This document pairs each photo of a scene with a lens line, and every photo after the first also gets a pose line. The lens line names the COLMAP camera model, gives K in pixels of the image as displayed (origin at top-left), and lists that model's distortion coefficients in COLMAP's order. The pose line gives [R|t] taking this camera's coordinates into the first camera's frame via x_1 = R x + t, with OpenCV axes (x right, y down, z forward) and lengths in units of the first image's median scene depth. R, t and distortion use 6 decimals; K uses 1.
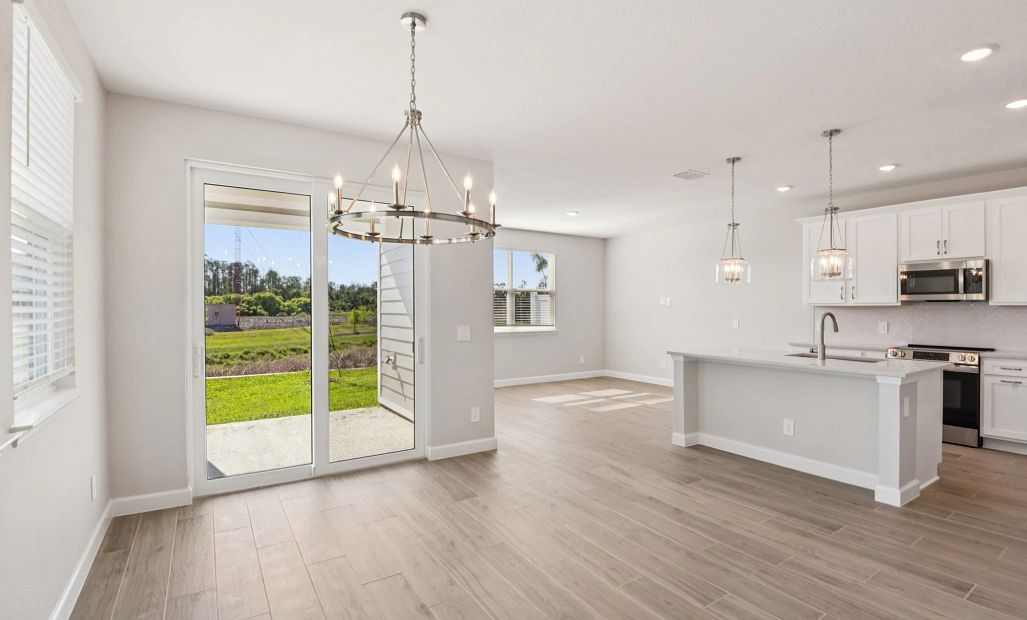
lens RADIAL K [[477.9, 0, 515.3], [0, 477.9, 308.9], [0, 0, 1]] dist [-0.002564, -0.023869]
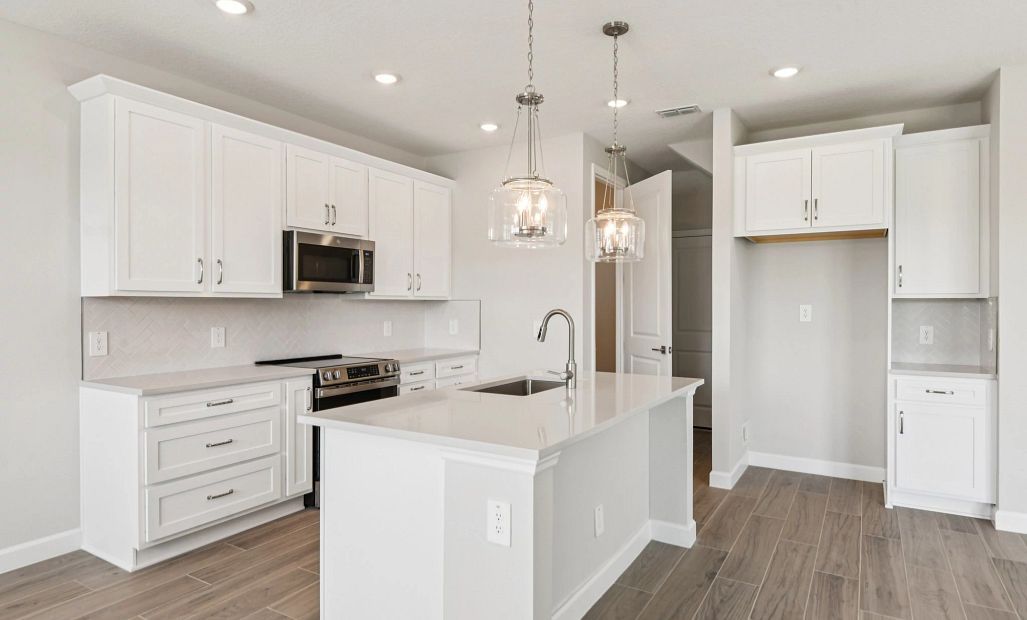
lens RADIAL K [[596.7, 0, 510.2], [0, 596.7, 306.1], [0, 0, 1]] dist [-0.002851, -0.002003]
pose [[-0.436382, -0.004948, 0.899748, 0.000281], [-0.001725, 0.999988, 0.004663, -0.000841], [-0.899760, 0.000483, -0.436385, 1.244707]]
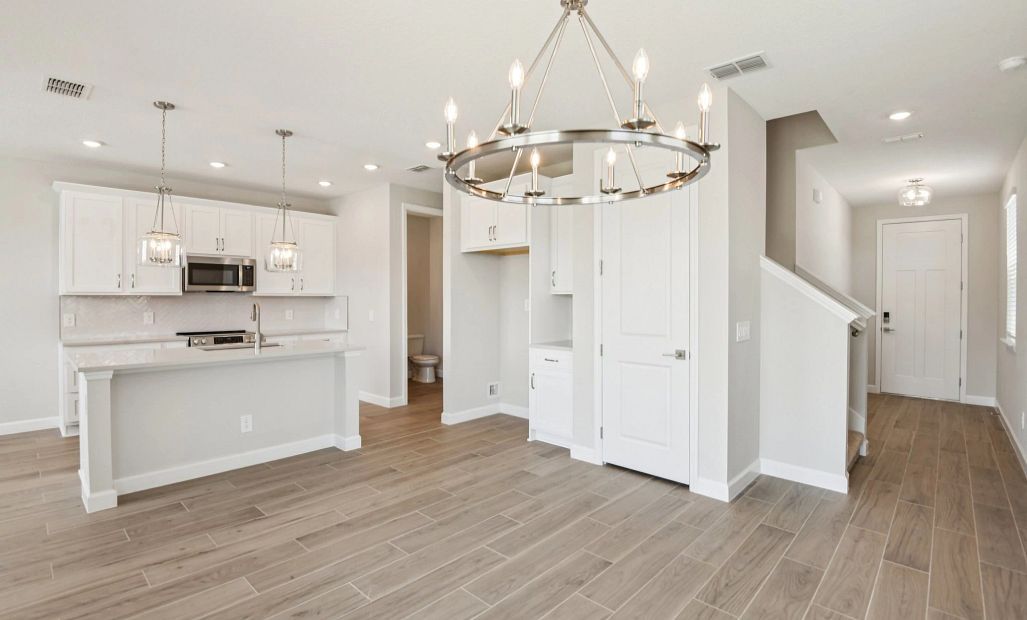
lens RADIAL K [[477.9, 0, 515.3], [0, 477.9, 308.9], [0, 0, 1]] dist [-0.002564, -0.023869]
pose [[-0.240457, -0.020801, 0.970437, -0.418939], [-0.001406, 0.999777, 0.021081, -0.000260], [-0.970659, 0.003704, -0.240432, 0.634295]]
